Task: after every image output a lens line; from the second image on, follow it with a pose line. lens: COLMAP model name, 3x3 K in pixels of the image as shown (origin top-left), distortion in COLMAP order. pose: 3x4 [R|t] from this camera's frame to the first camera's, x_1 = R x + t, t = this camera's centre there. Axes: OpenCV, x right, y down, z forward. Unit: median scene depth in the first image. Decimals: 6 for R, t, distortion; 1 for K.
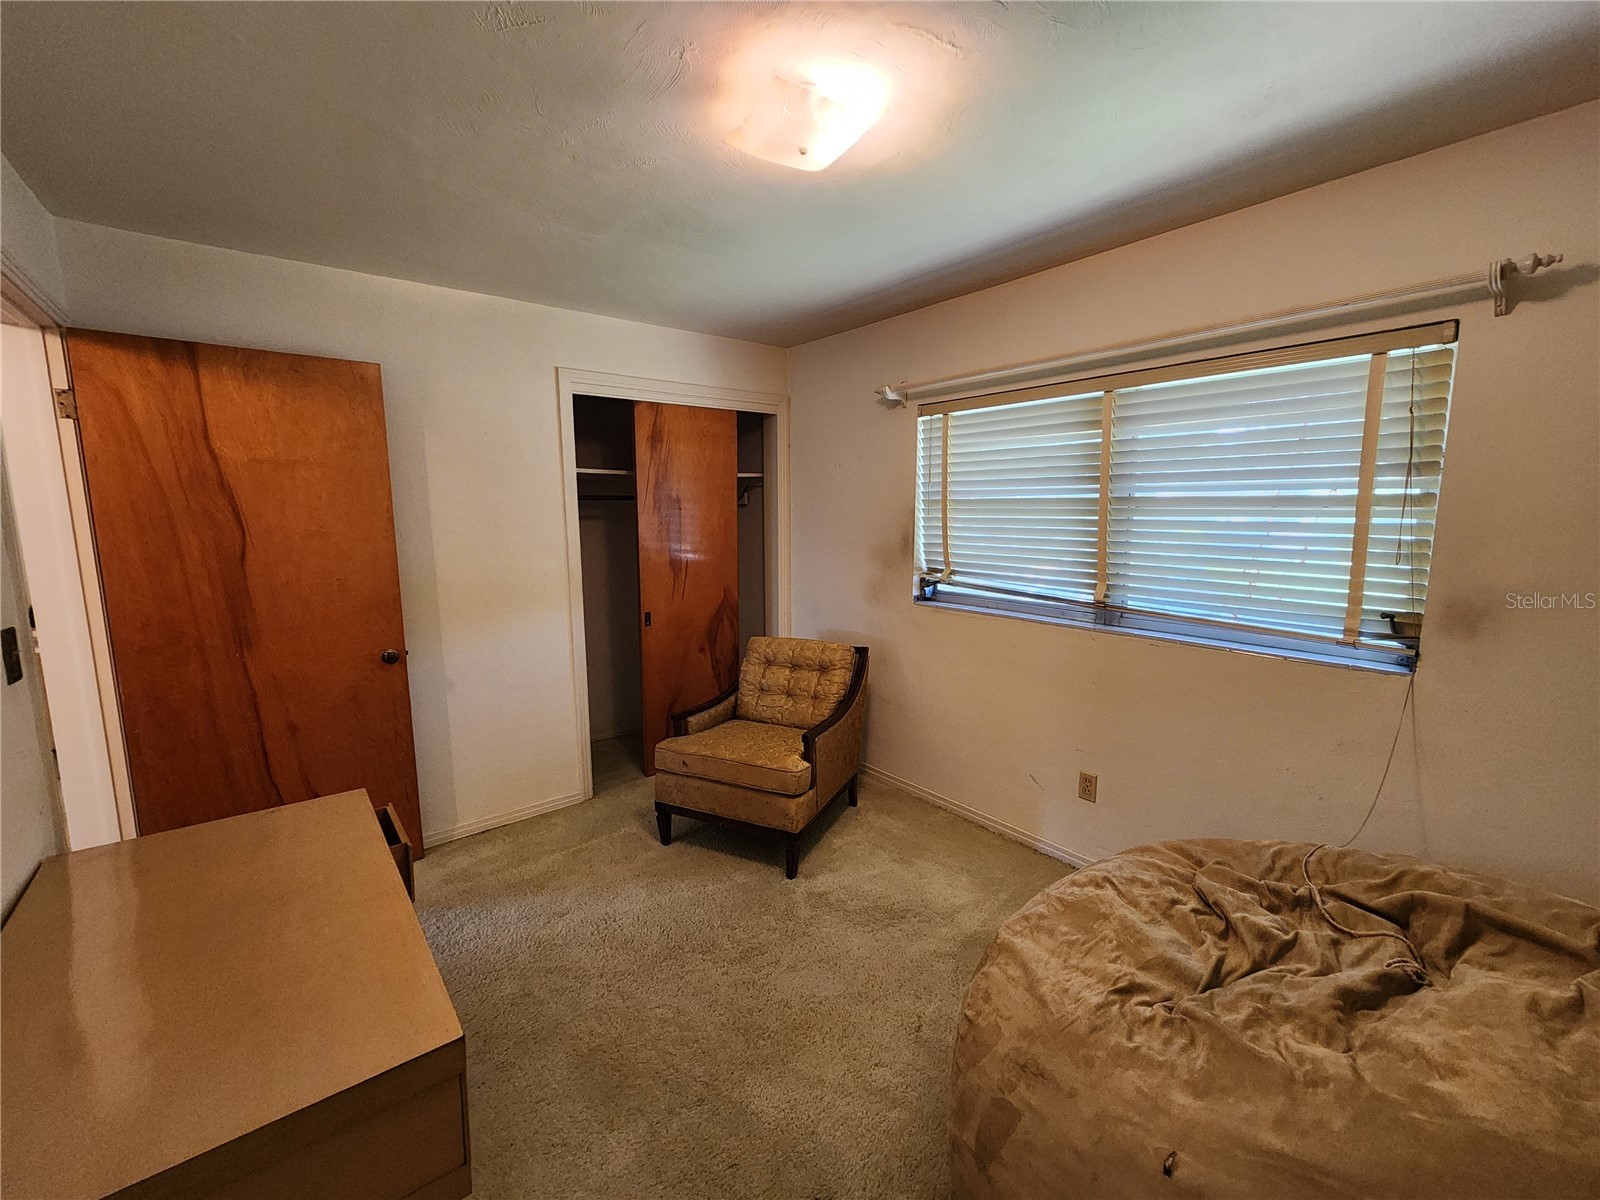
lens RADIAL K [[649.6, 0, 806.0], [0, 649.6, 588.8], [0, 0, 1]] dist [-0.004312, 0.000493]
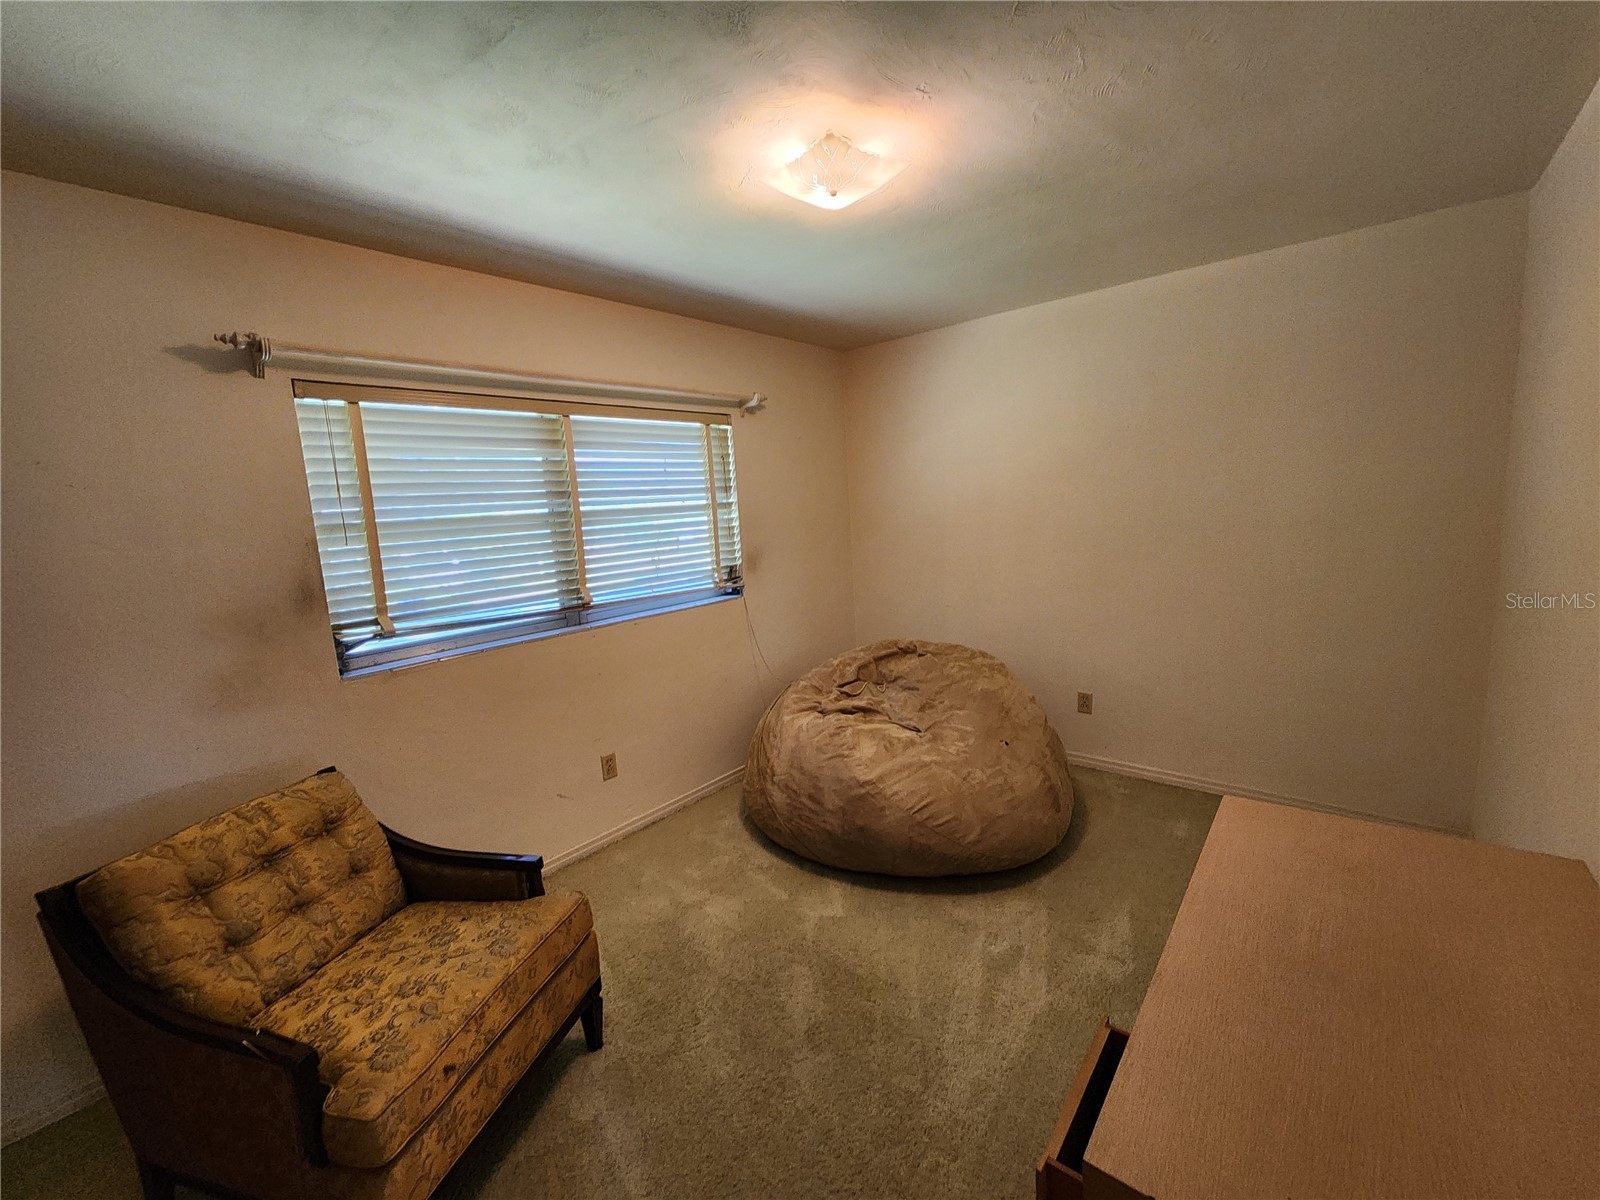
lens RADIAL K [[649.6, 0, 807.8], [0, 649.6, 594.5], [0, 0, 1]] dist [-0.004312, 0.000493]
pose [[-0.199489, -0.115428, 0.973078, -0.713125], [0.194243, 0.968674, 0.154726, -0.093314], [-0.960455, 0.219879, -0.170819, 0.819092]]
